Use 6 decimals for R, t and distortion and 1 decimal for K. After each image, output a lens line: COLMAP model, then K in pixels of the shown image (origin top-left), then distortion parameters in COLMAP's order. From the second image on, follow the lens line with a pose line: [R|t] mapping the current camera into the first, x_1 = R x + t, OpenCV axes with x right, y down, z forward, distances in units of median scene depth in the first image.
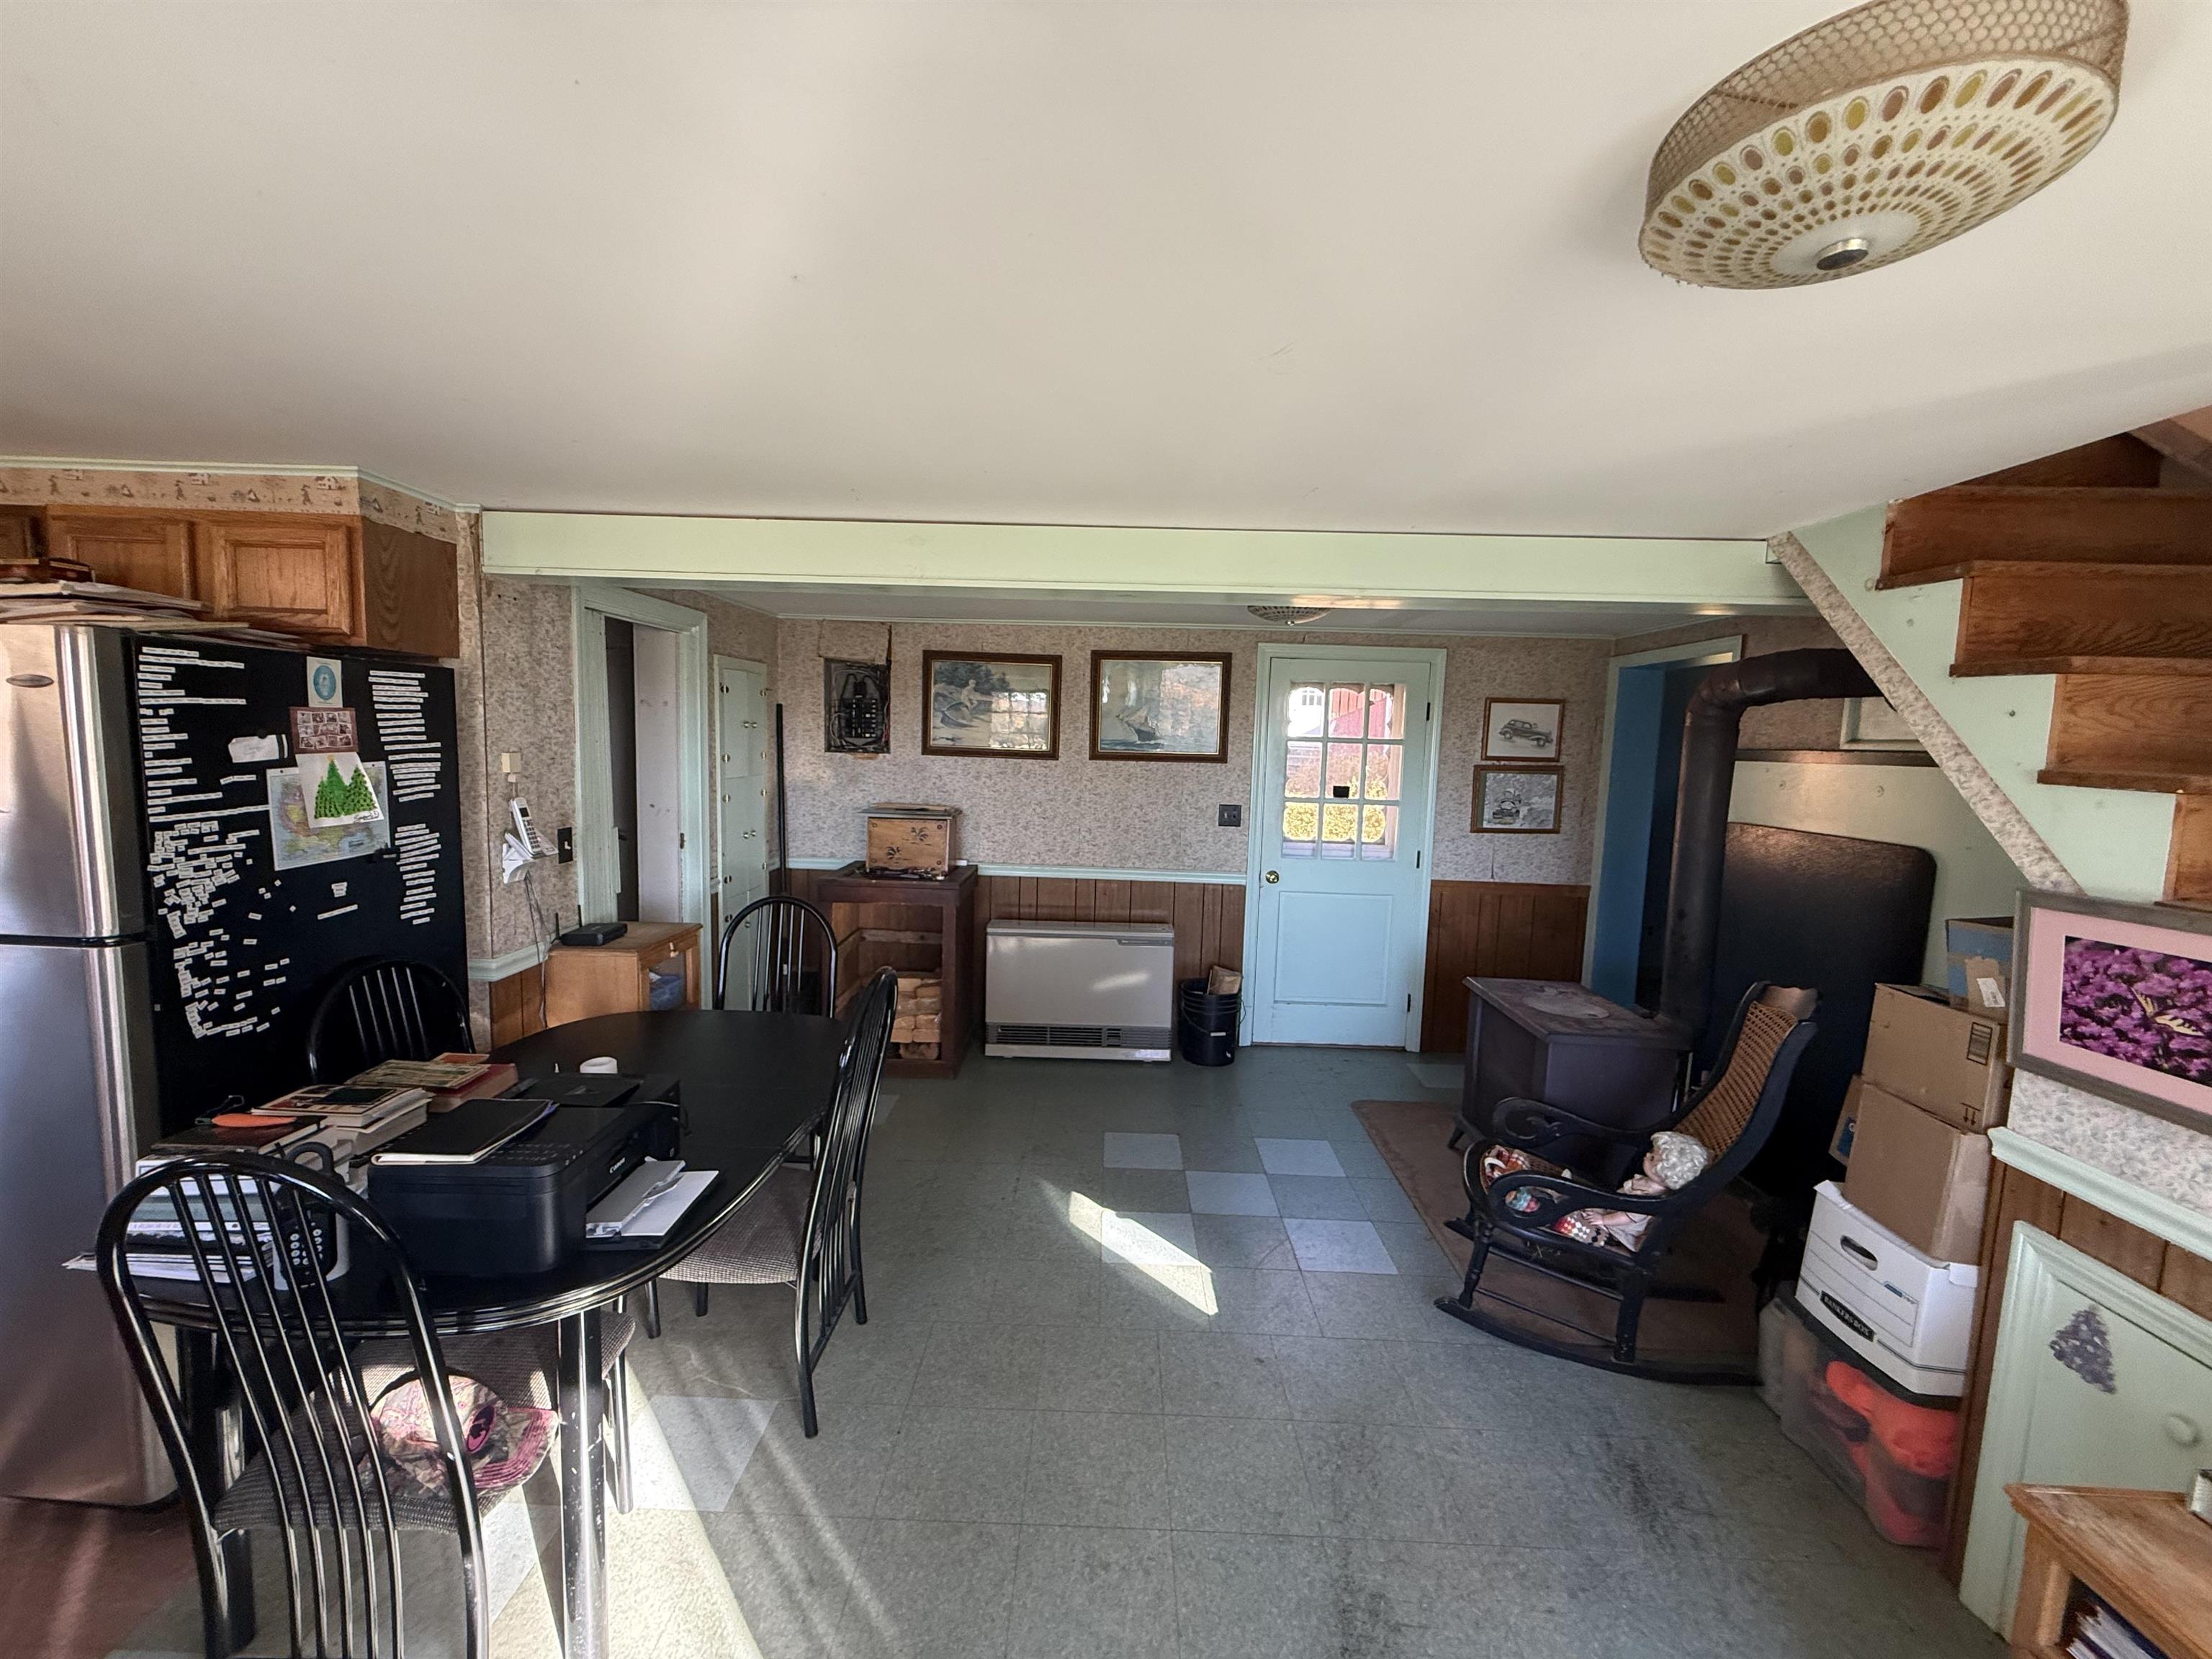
lens RADIAL K [[871.3, 0, 1096.8], [0, 871.3, 828.6], [0, 0, 1]] dist [-0.002643, -0.000125]
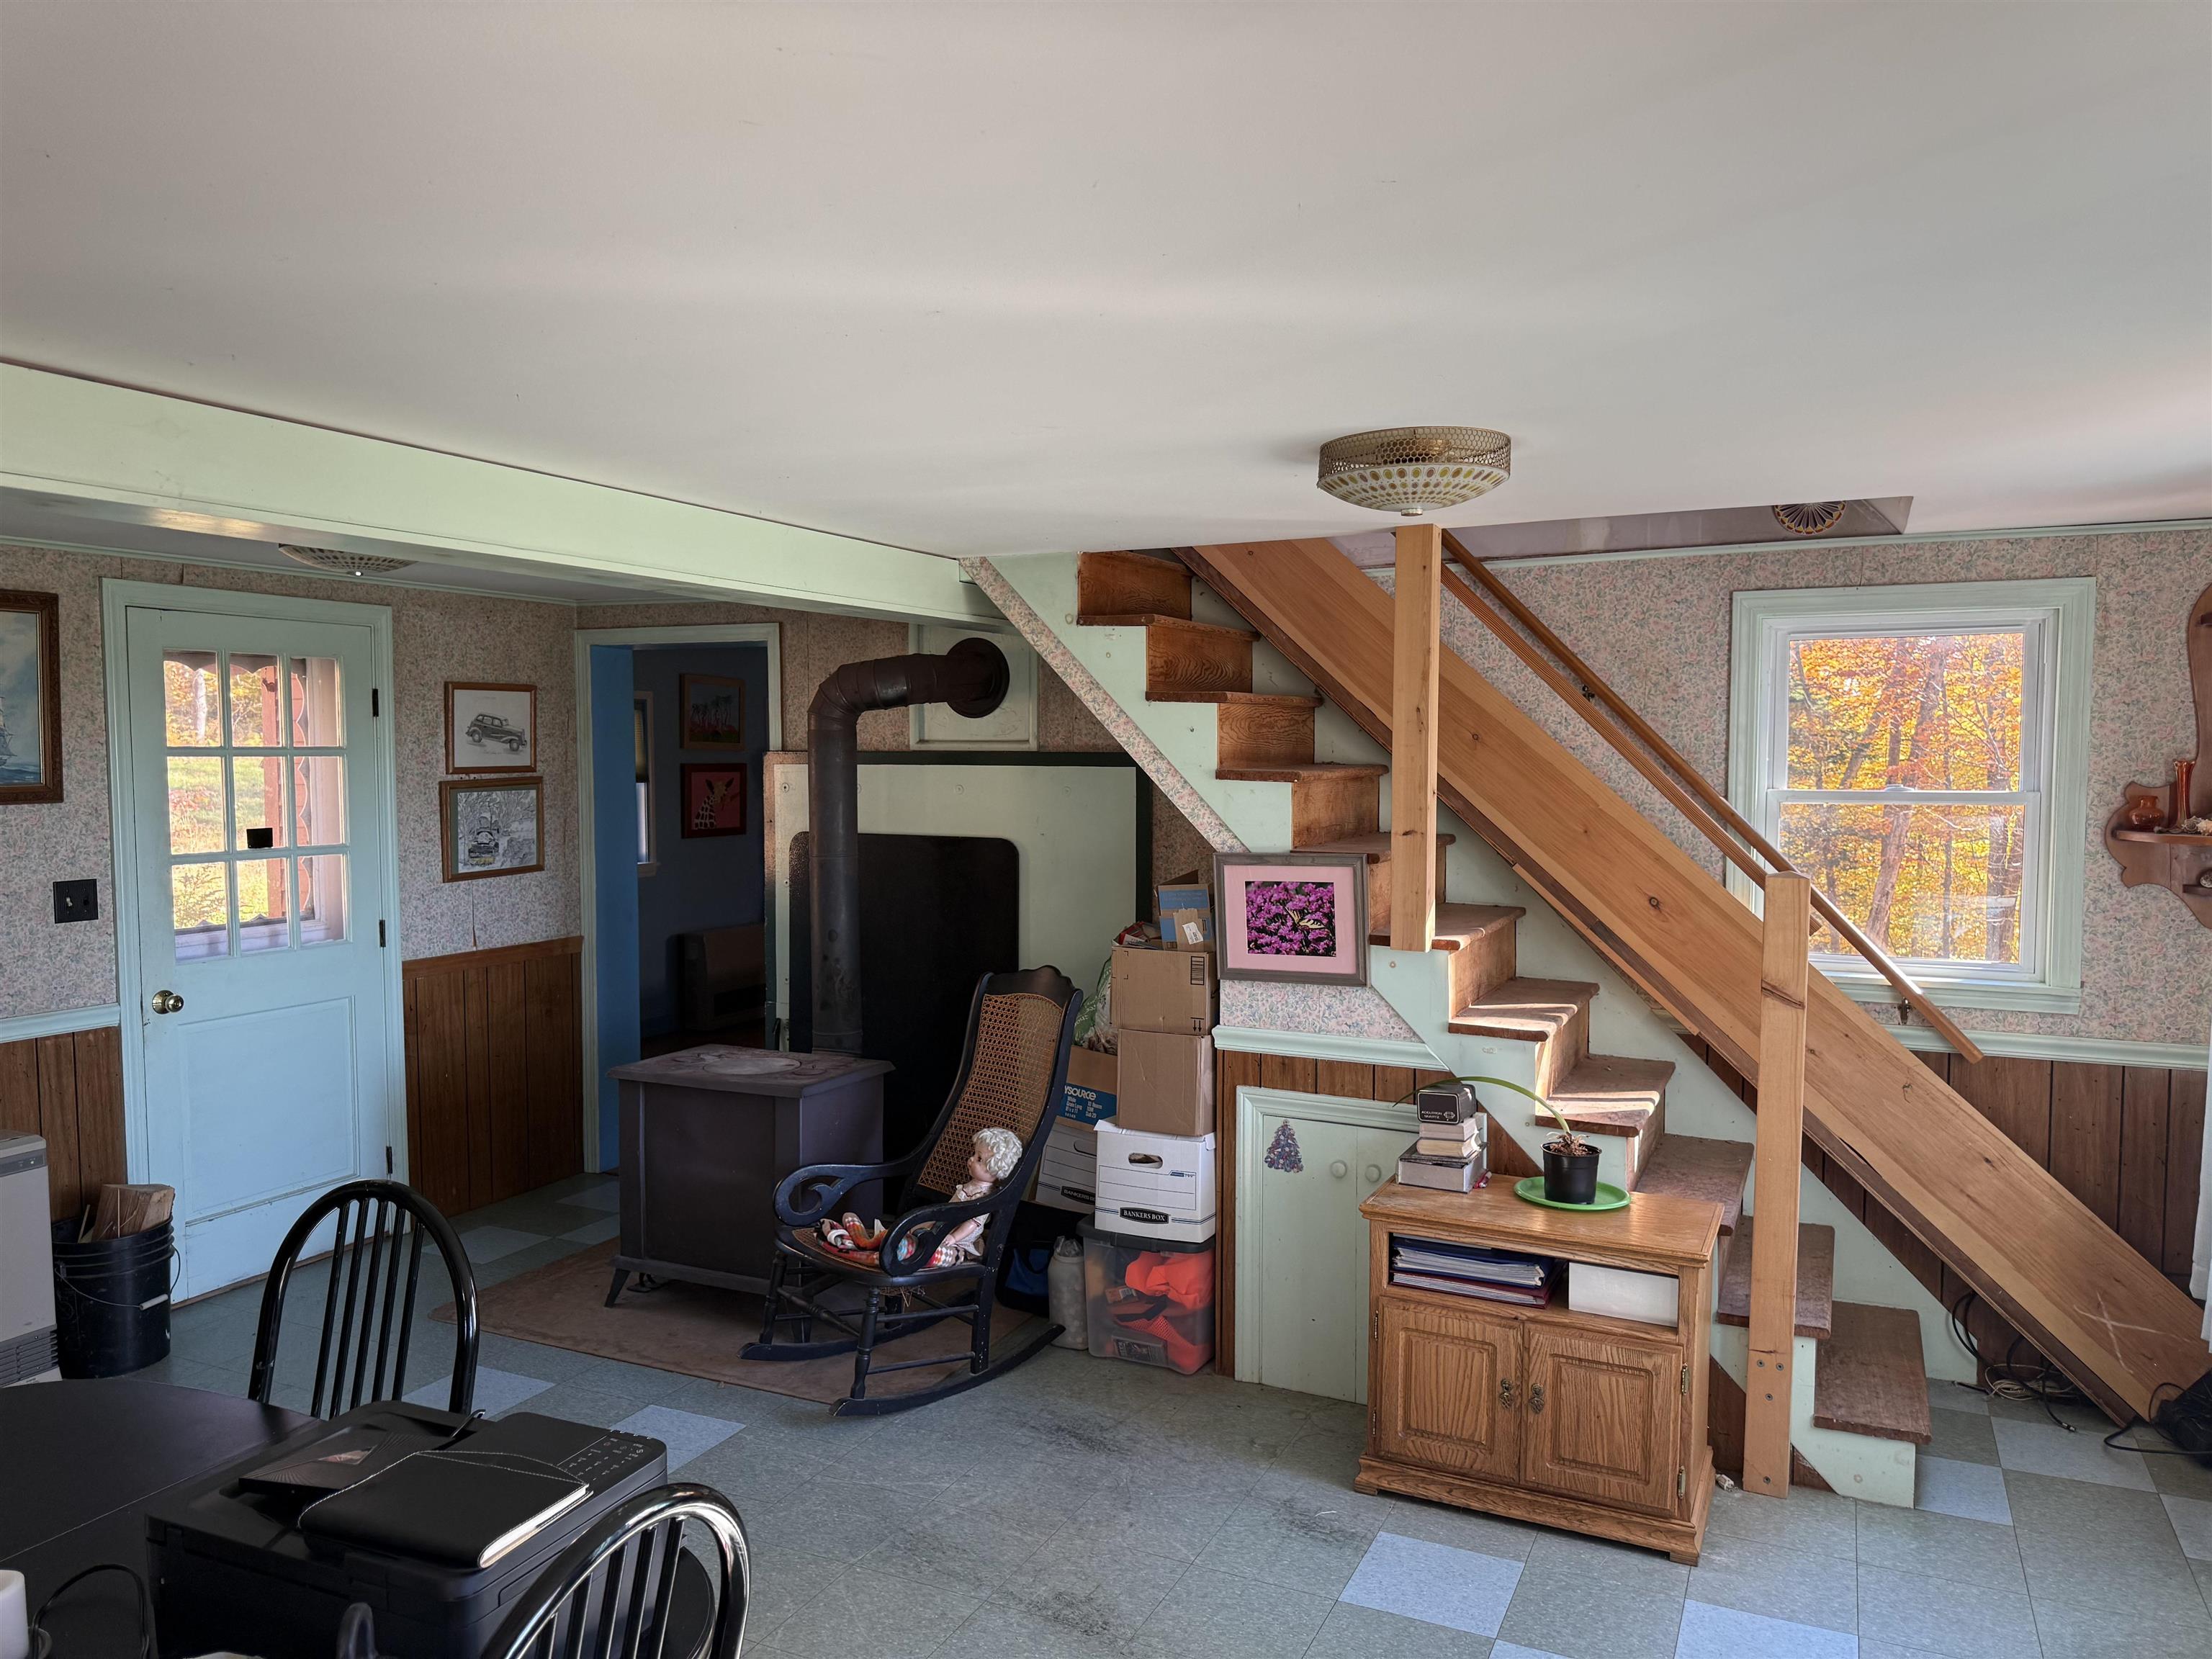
lens RADIAL K [[1552.0, 0, 1111.5], [0, 1552.0, 831.7], [0, 0, 1]] dist [0.044728, -0.053759]
pose [[0.405962, -0.080194, 0.910365, -0.512200], [0.103789, 0.993743, 0.041256, -0.034443], [-0.907977, 0.077737, 0.411745, 0.042910]]
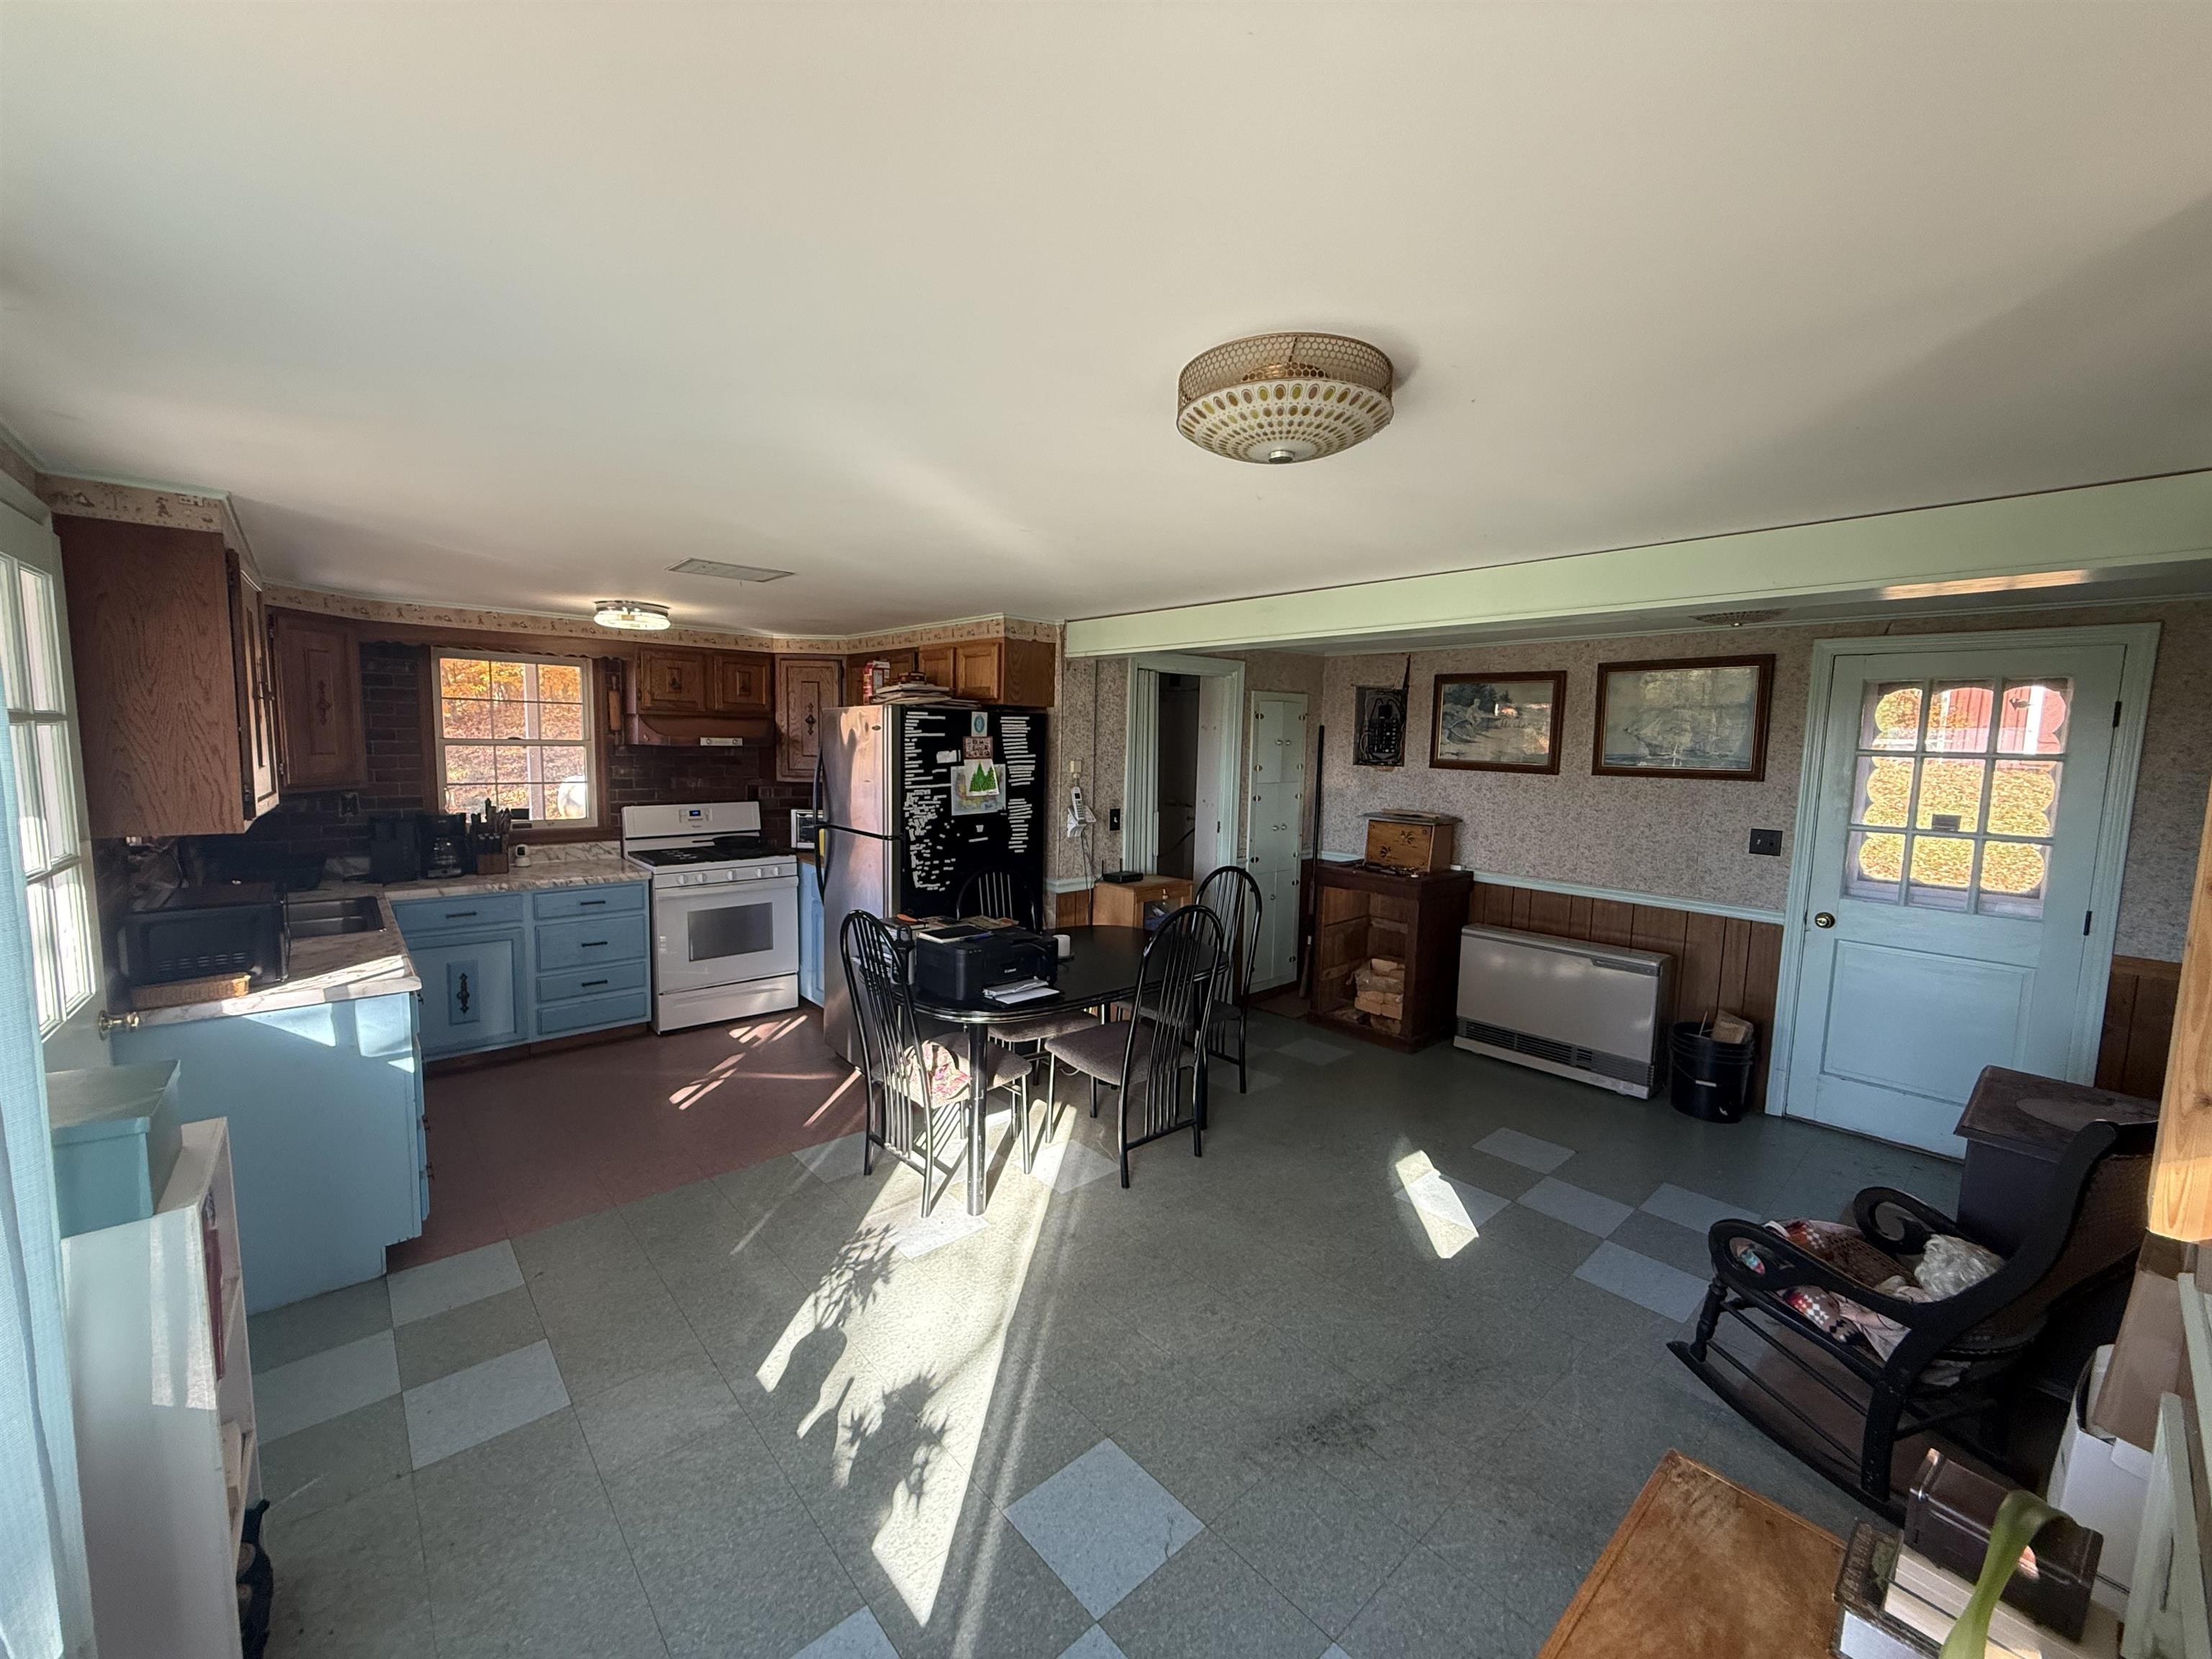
lens RADIAL K [[871.3, 0, 1107.7], [0, 871.3, 827.5], [0, 0, 1]] dist [-0.002643, -0.000125]
pose [[0.687033, 0.059891, -0.724154, 0.372528], [-0.075738, 0.997071, 0.010608, 0.012325], [0.722668, 0.047558, 0.689557, -0.075173]]
